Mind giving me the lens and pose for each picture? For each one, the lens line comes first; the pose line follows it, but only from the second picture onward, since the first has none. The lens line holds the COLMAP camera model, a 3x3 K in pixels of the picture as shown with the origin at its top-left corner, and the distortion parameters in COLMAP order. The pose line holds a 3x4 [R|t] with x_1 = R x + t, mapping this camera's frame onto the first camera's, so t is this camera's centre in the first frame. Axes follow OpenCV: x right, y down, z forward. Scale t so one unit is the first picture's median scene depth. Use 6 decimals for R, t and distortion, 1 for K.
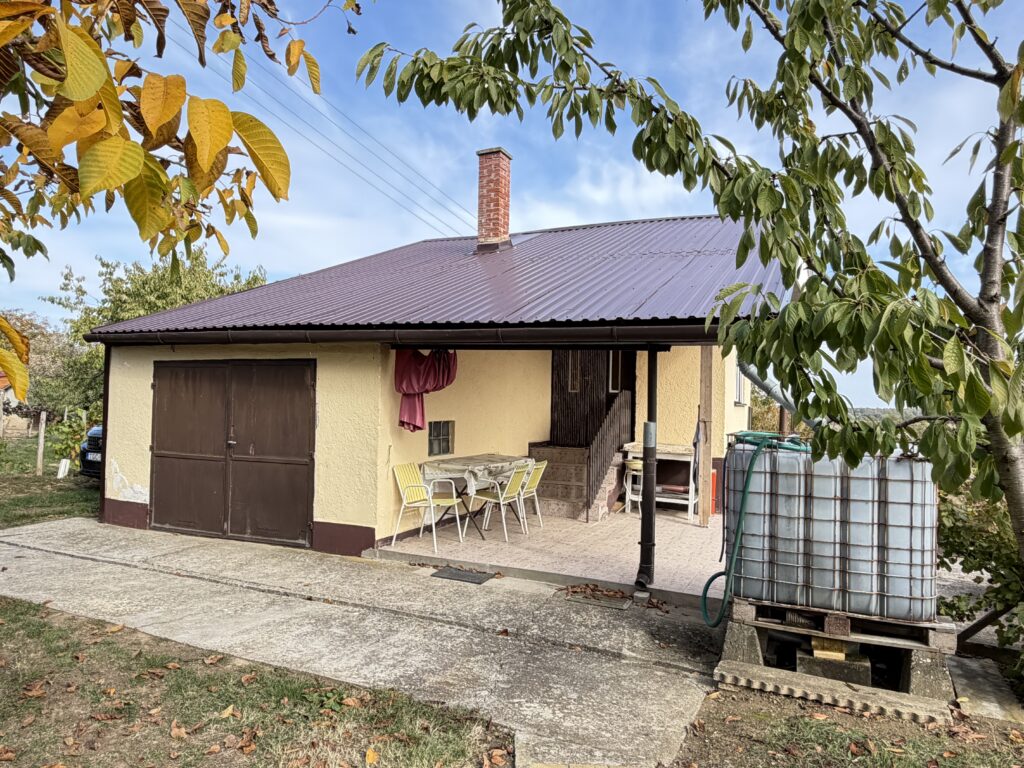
lens RADIAL K [[691.9, 0, 511.1], [0, 691.9, 384.8], [0, 0, 1]] dist [-0.008318, 0.008422]
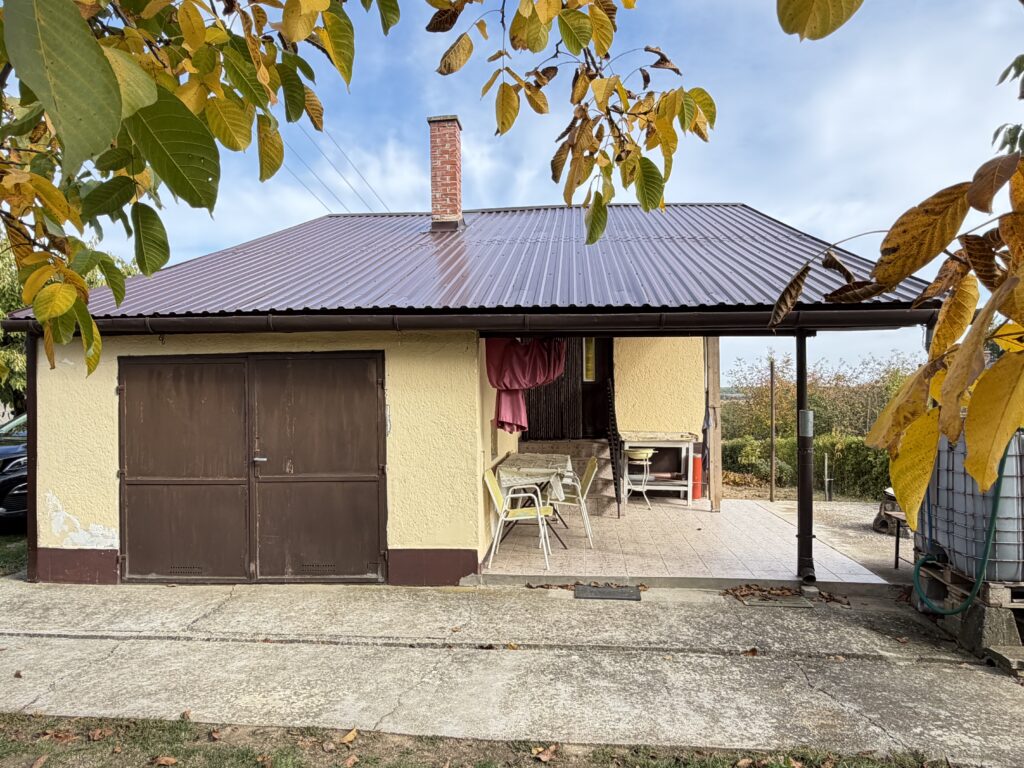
lens RADIAL K [[691.9, 0, 510.1], [0, 691.9, 382.3], [0, 0, 1]] dist [-0.008318, 0.008422]
pose [[0.943816, -0.029706, 0.329133, -0.511786], [0.025406, 0.999526, 0.017360, -0.012539], [-0.329493, -0.008023, 0.944124, 0.227163]]
